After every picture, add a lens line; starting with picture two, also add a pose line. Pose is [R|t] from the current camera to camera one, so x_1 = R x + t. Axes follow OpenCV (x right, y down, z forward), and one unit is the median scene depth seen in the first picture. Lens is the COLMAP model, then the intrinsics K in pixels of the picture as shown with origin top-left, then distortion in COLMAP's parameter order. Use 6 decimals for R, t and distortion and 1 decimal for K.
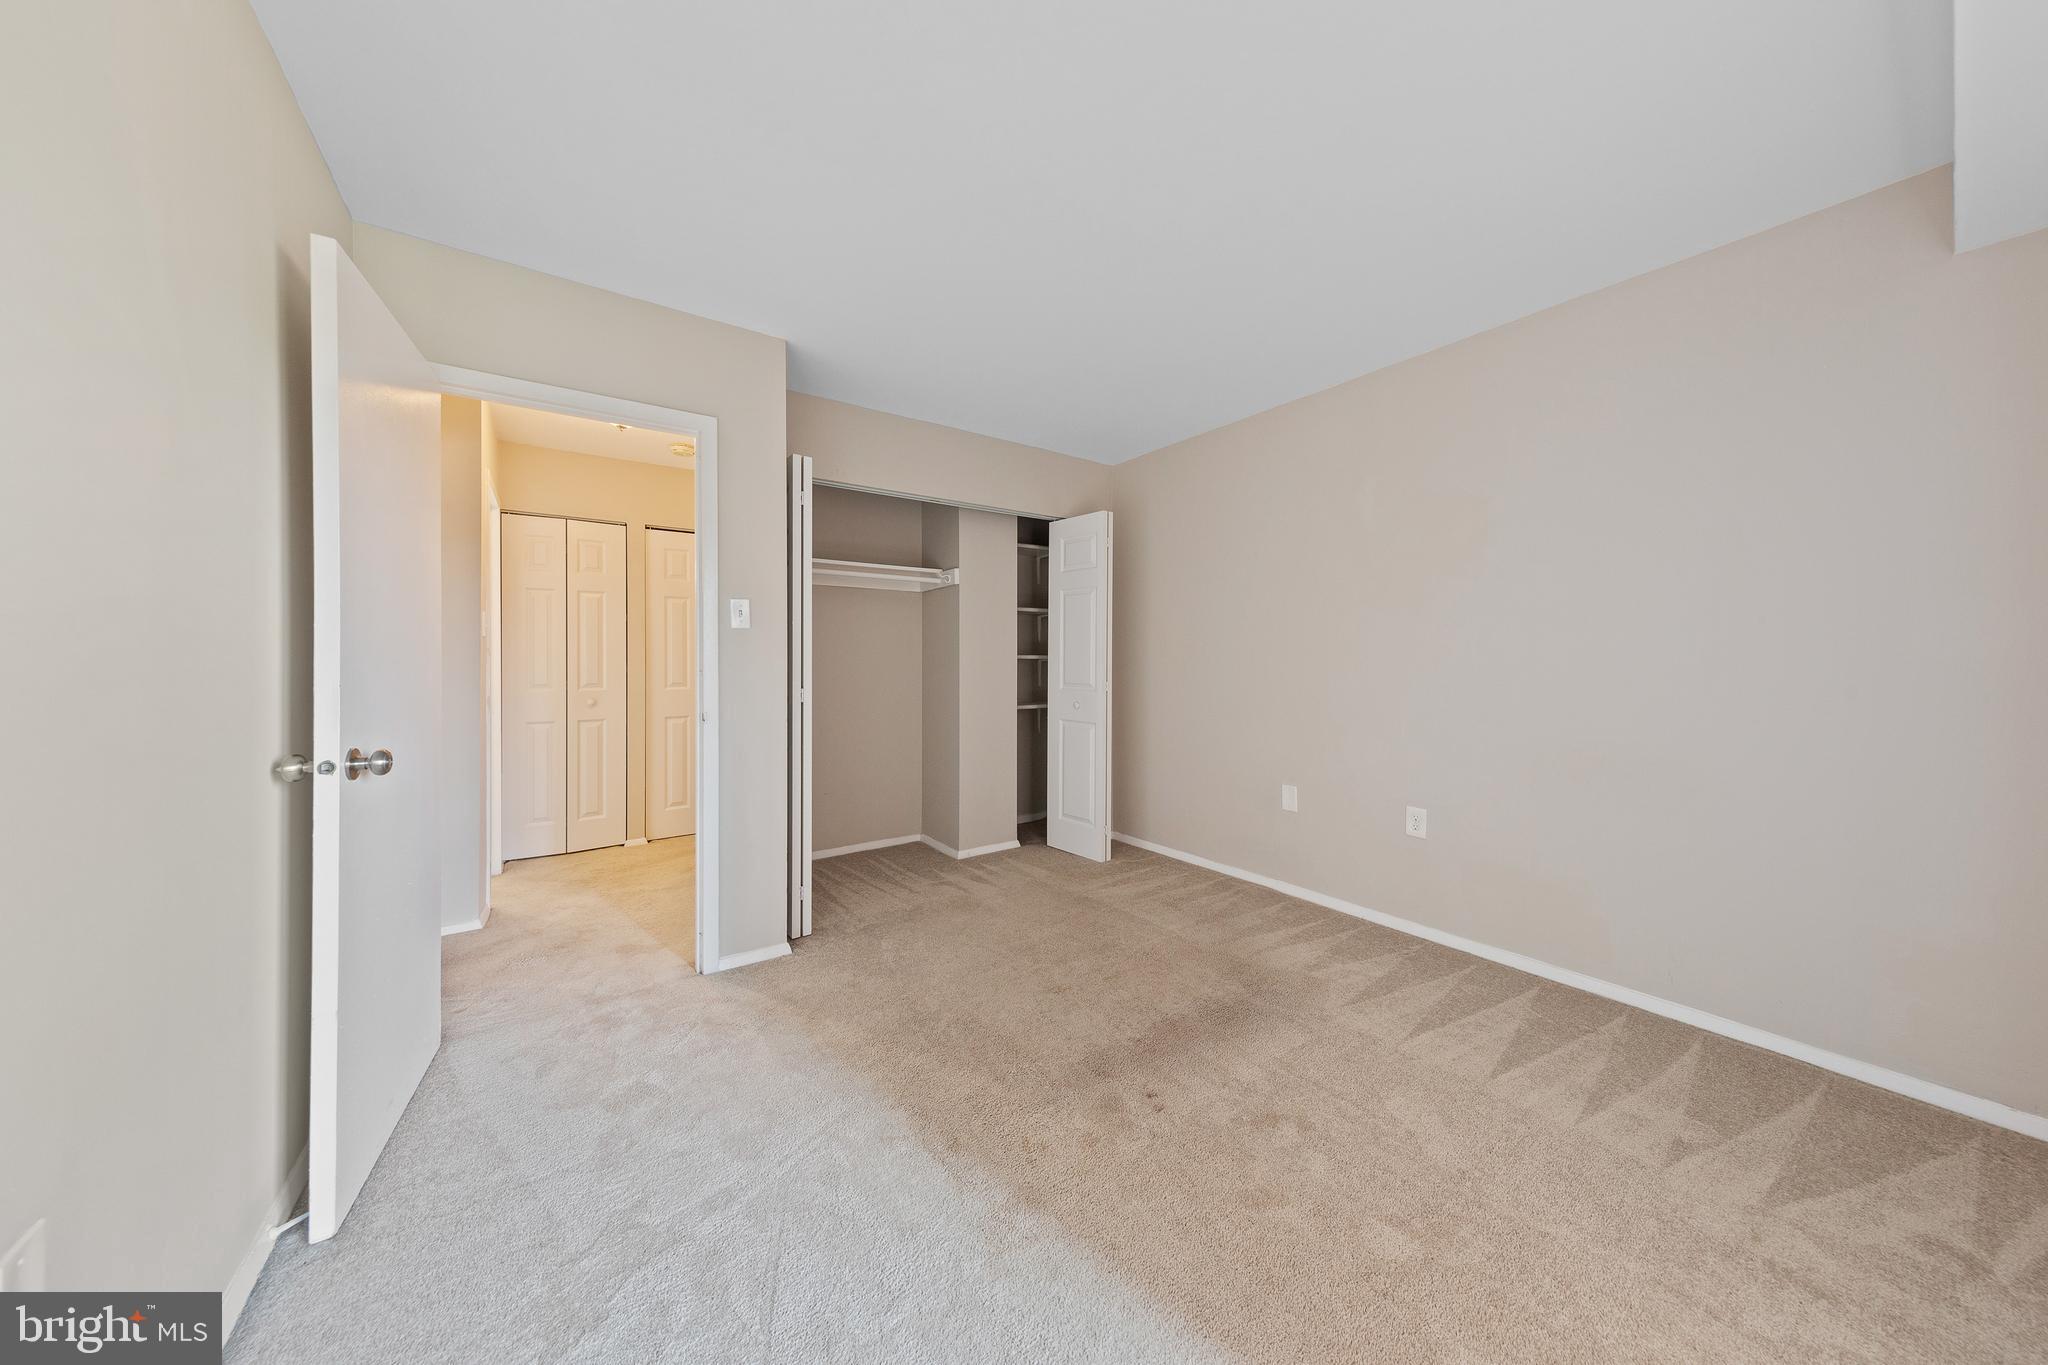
lens RADIAL K [[651.8, 0, 1032.0], [0, 651.8, 676.7], [0, 0, 1]] dist [-0.005225, -0.000025]
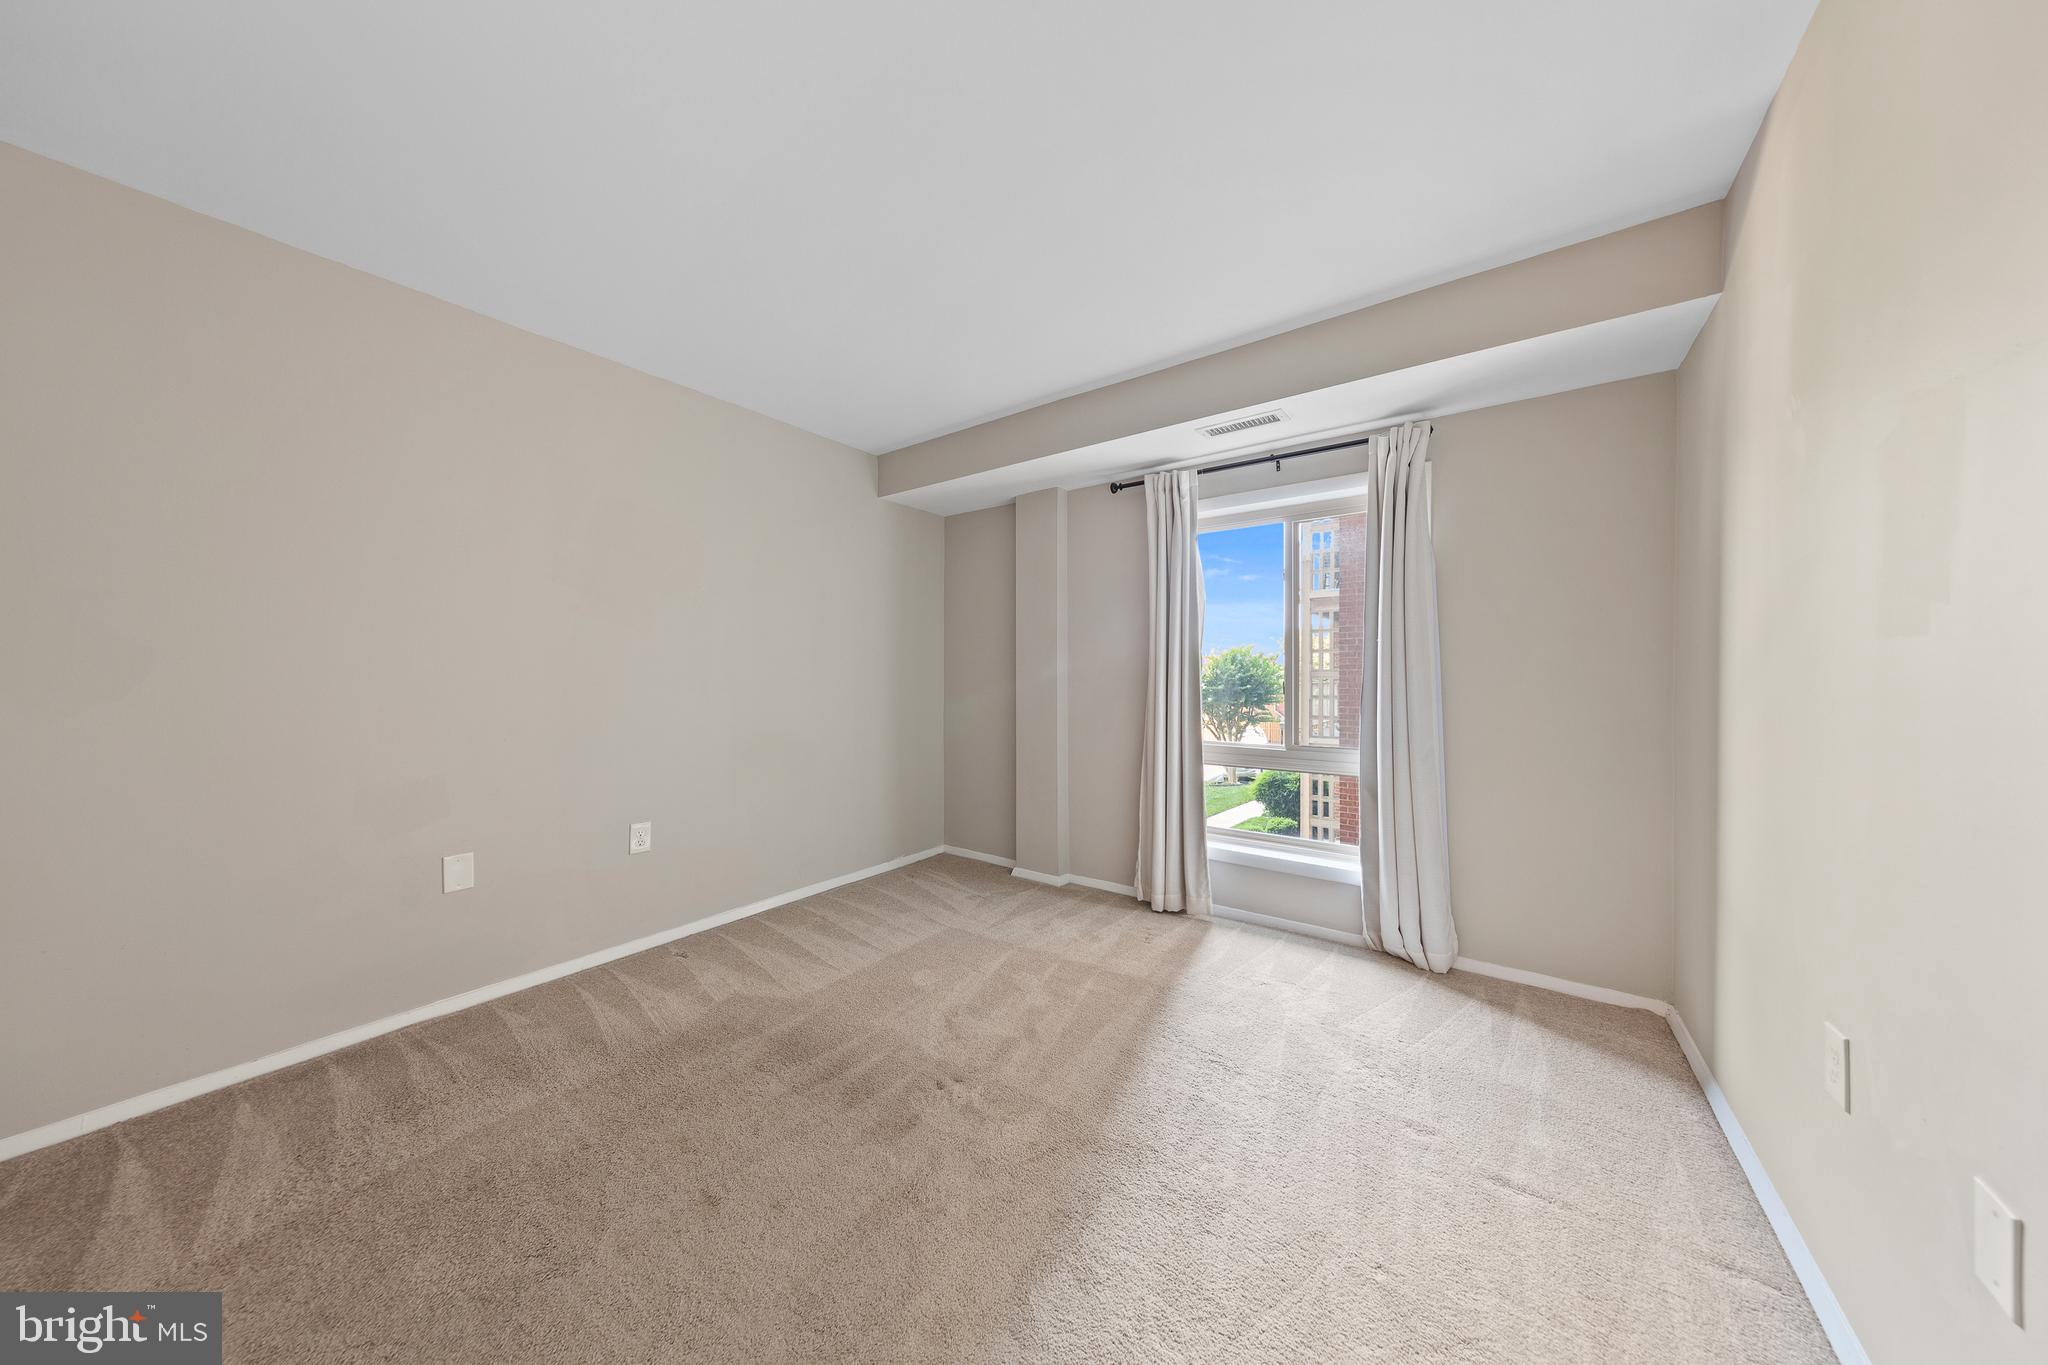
lens RADIAL K [[651.8, 0, 1032.0], [0, 651.8, 676.7], [0, 0, 1]] dist [-0.005225, -0.000025]
pose [[-0.323439, -0.010618, 0.946189, -0.557313], [0.023208, 0.999547, 0.019150, -0.030153], [-0.945964, 0.028153, -0.323047, 0.751684]]
